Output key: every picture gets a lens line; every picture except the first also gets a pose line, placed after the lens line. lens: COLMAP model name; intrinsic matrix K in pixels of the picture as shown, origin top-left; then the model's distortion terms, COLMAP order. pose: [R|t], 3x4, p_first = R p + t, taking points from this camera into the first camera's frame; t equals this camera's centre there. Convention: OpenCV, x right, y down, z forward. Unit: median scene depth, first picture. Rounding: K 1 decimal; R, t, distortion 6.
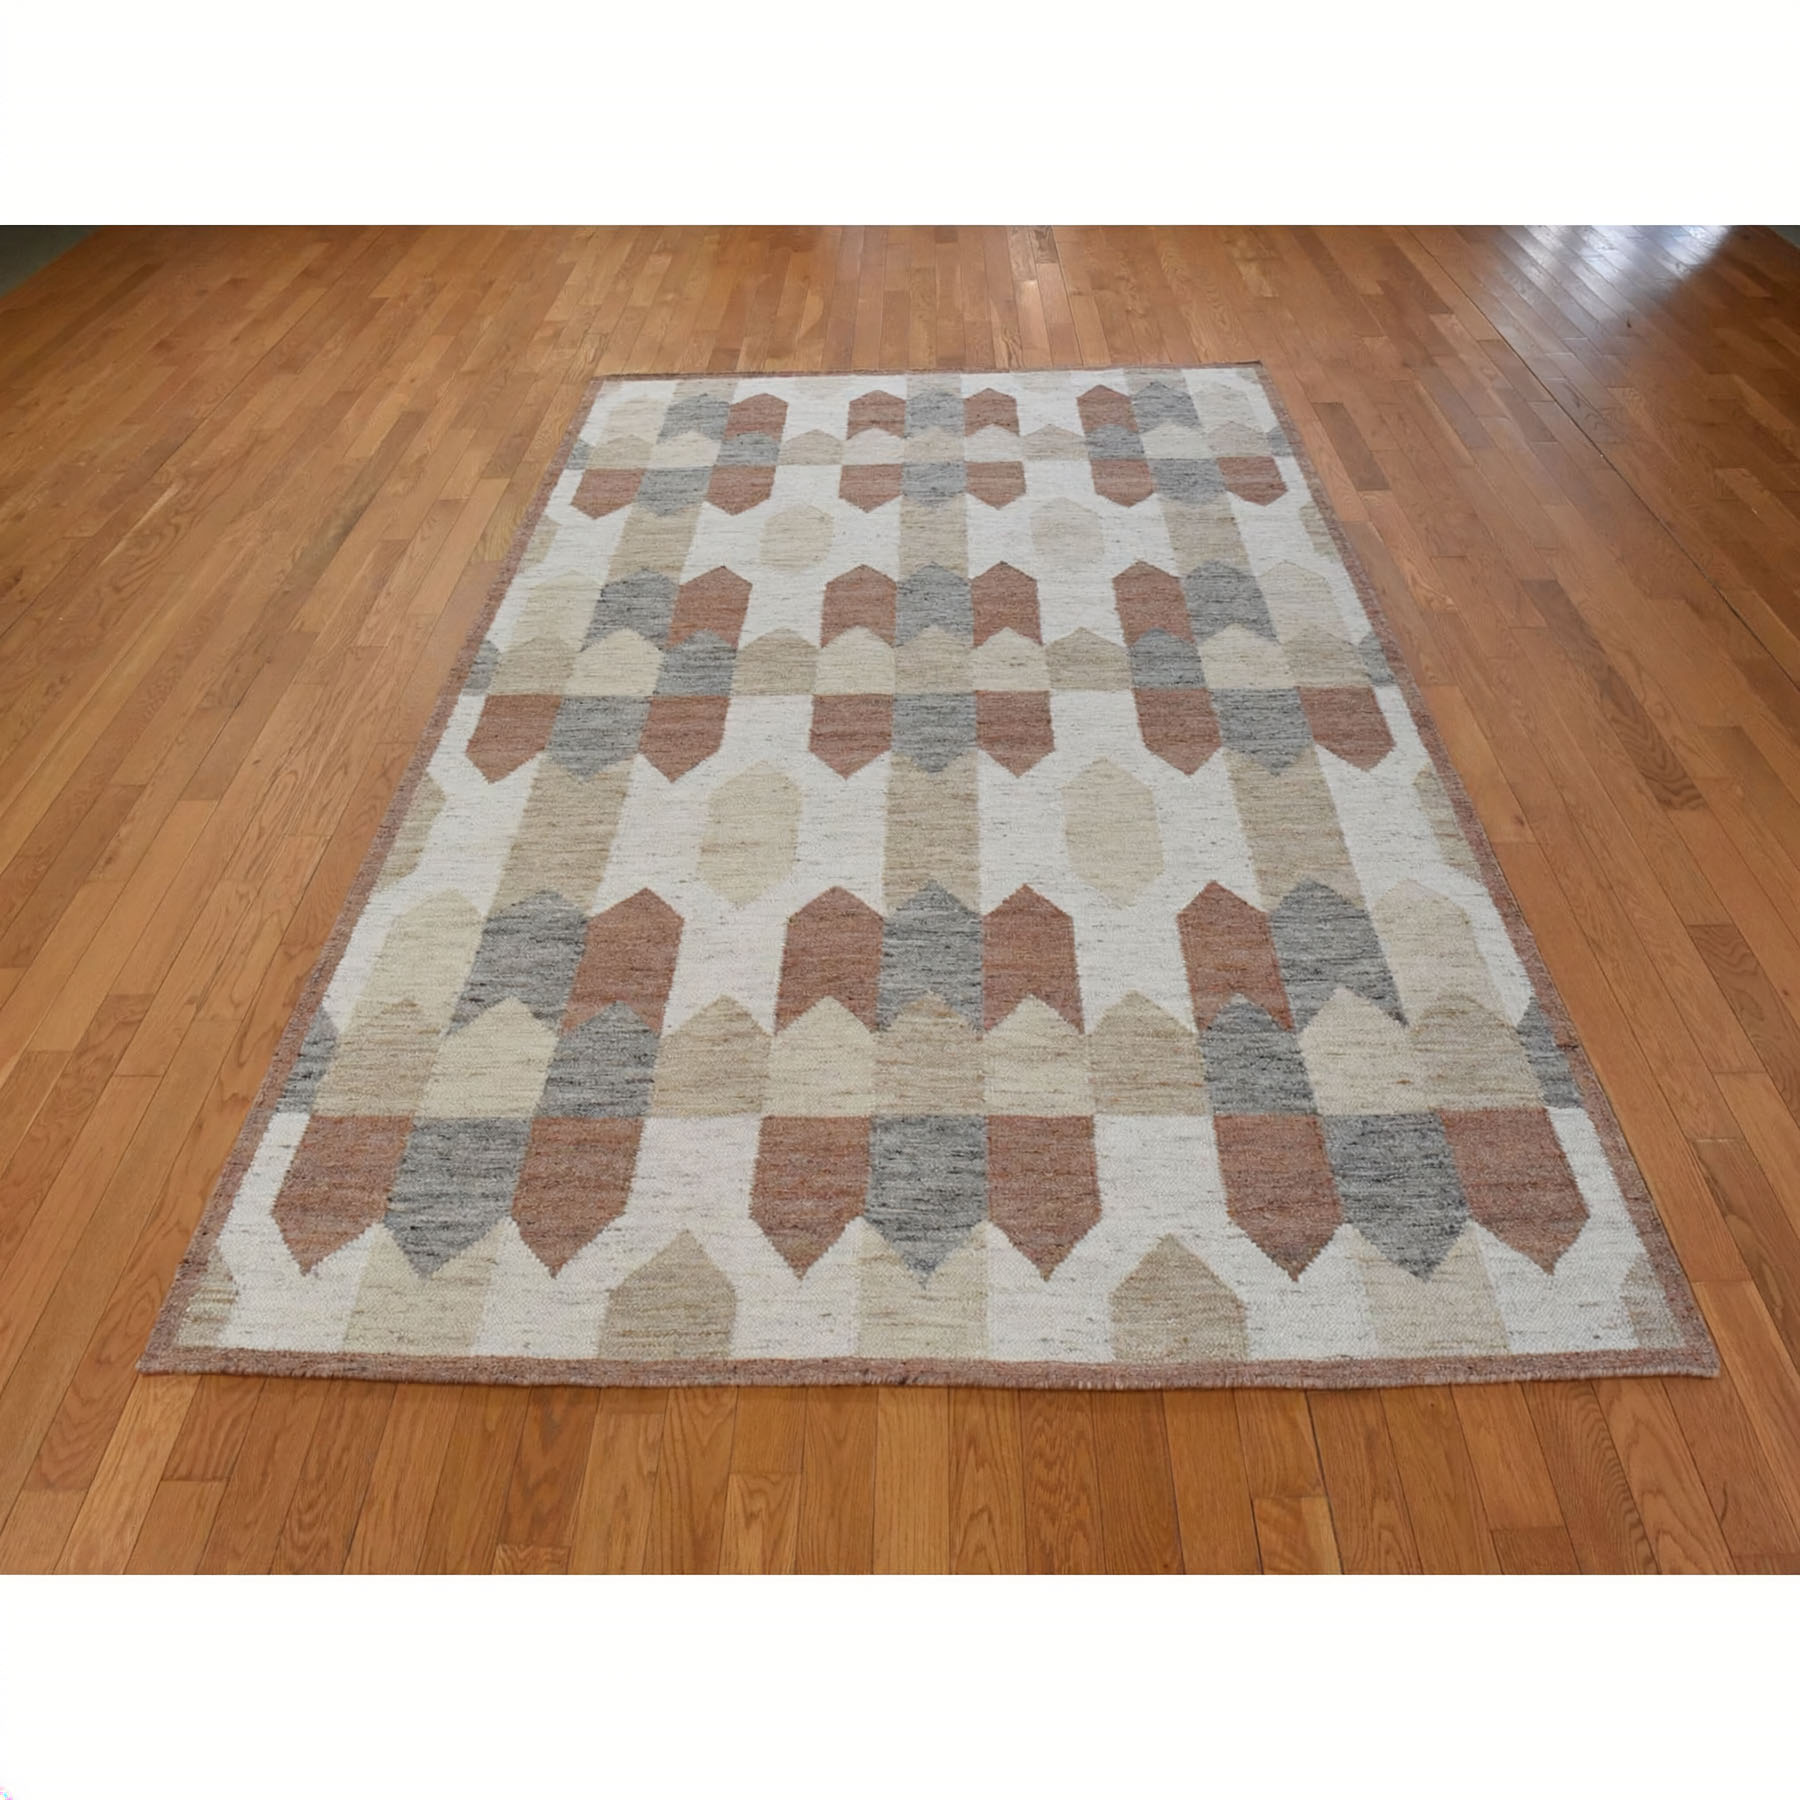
lens RADIAL K [[1387.2, 0, 902.7], [0, 1387.2, 903.6], [0, 0, 1]] dist [-0.055317, -0.009955]
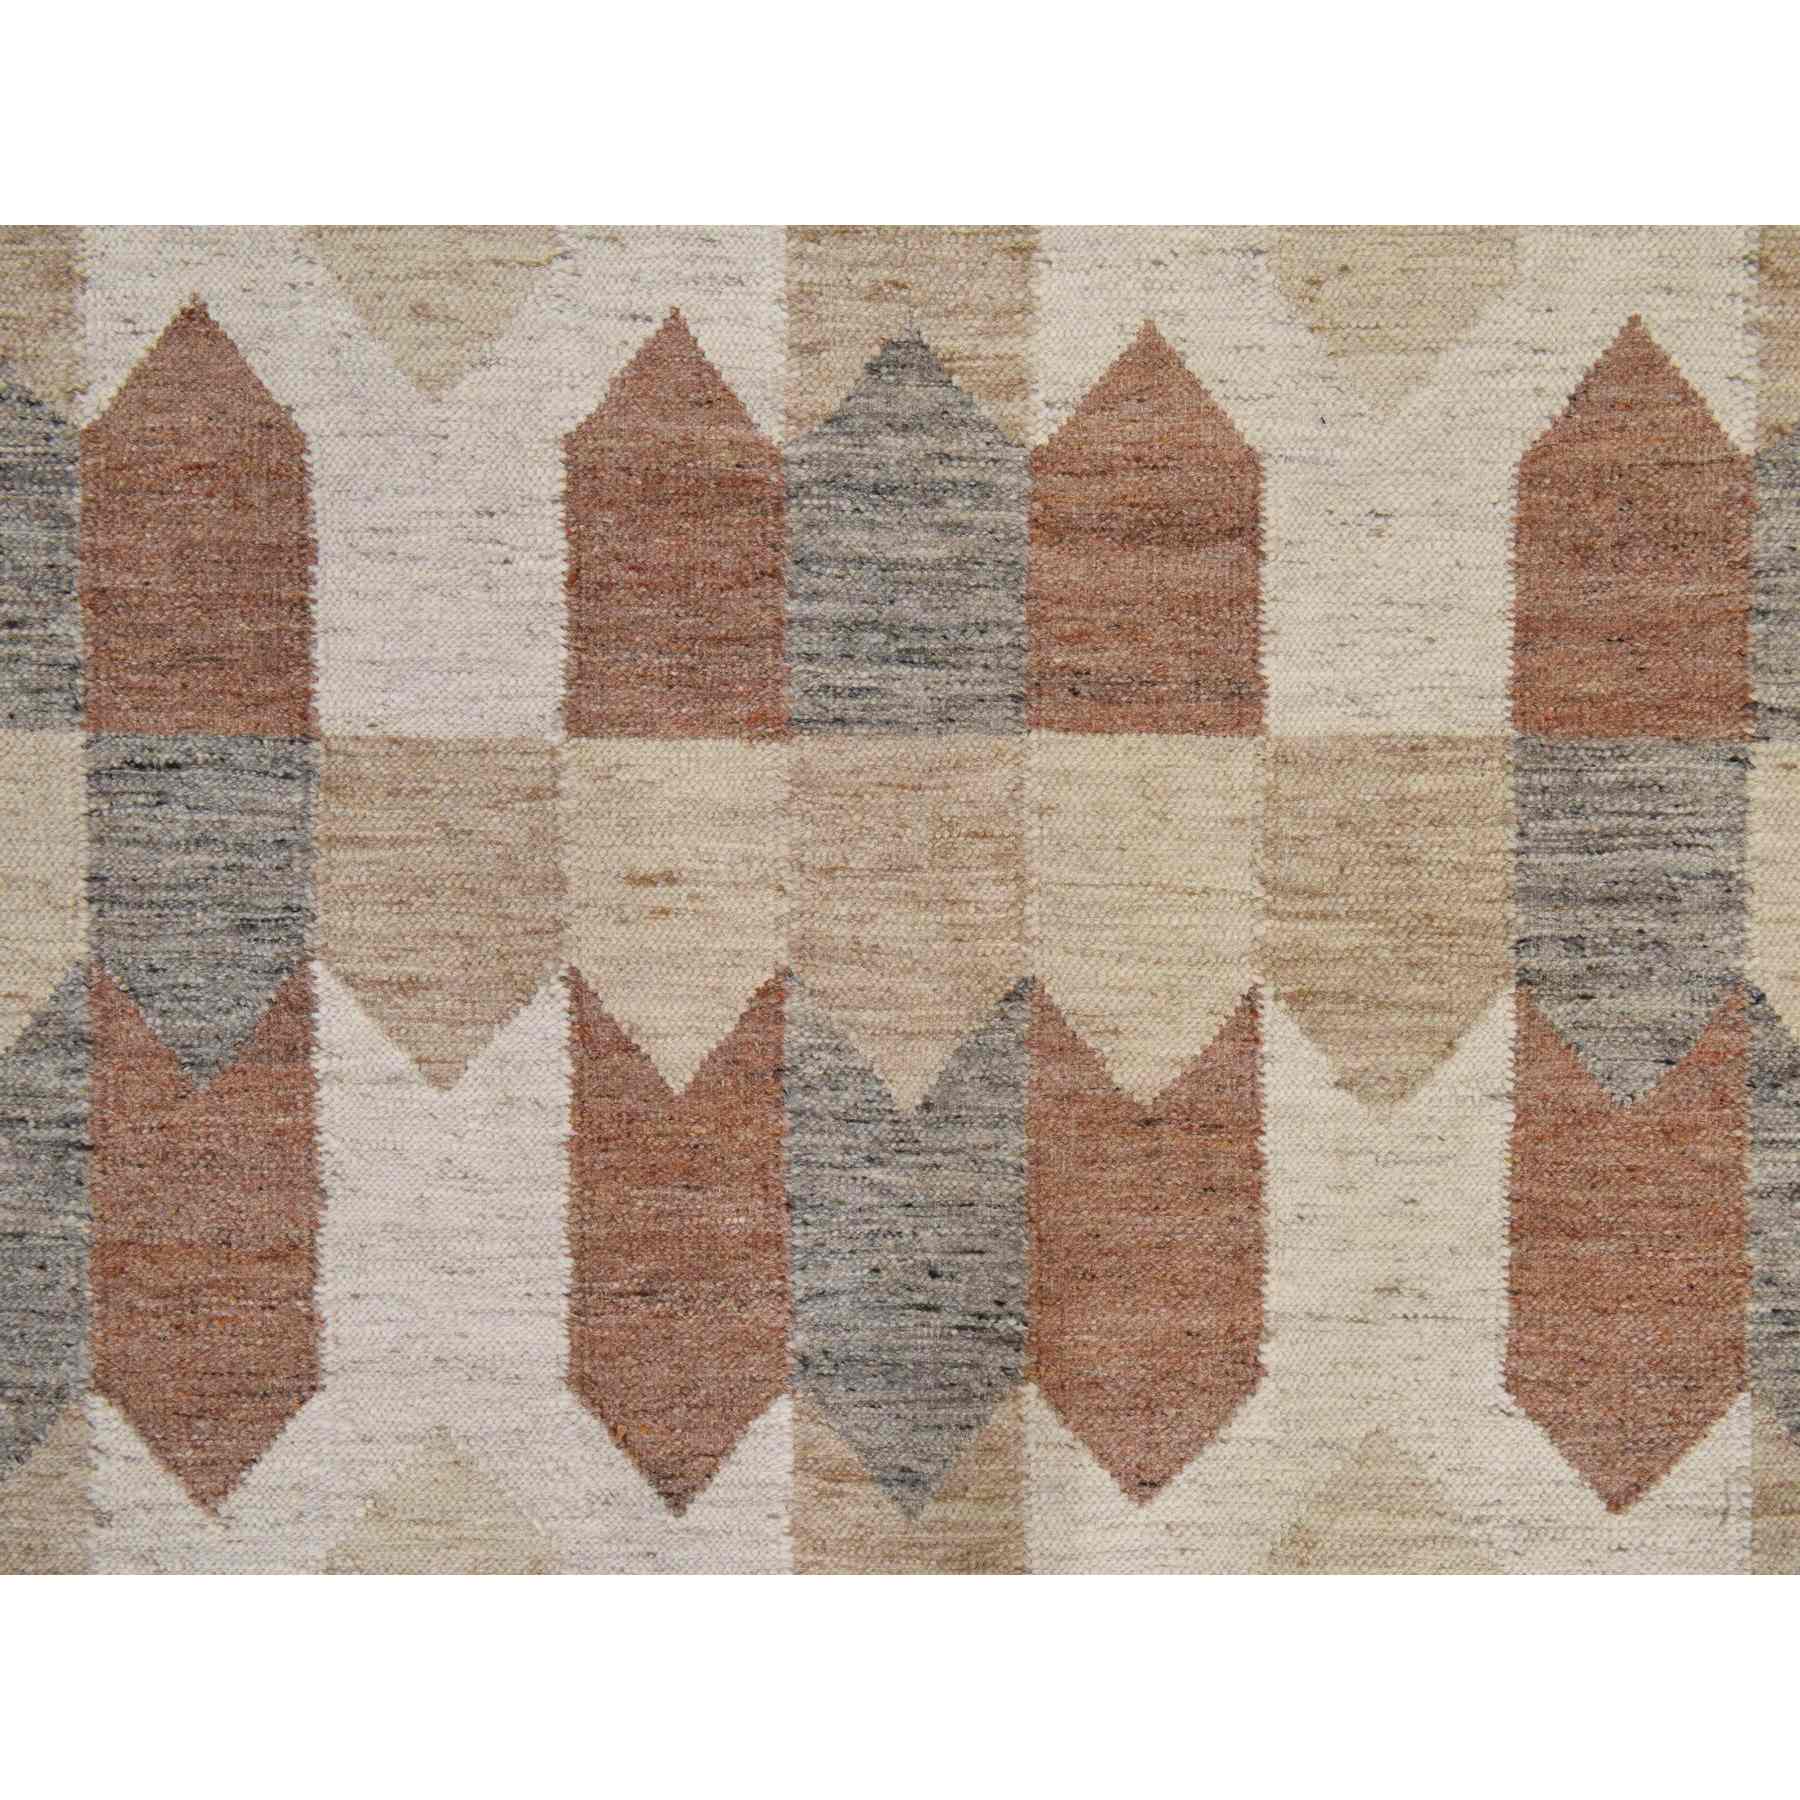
lens RADIAL K [[2284.1, 0, 902.4], [0, 2284.1, 902.2], [0, 0, 1]] dist [0.037178, 0.000000]
pose [[-0.999824, 0.016465, 0.009021, 0.019355], [-0.005263, -0.707025, 0.707169, -0.570420], [0.018022, 0.706997, 0.706987, 0.632390]]
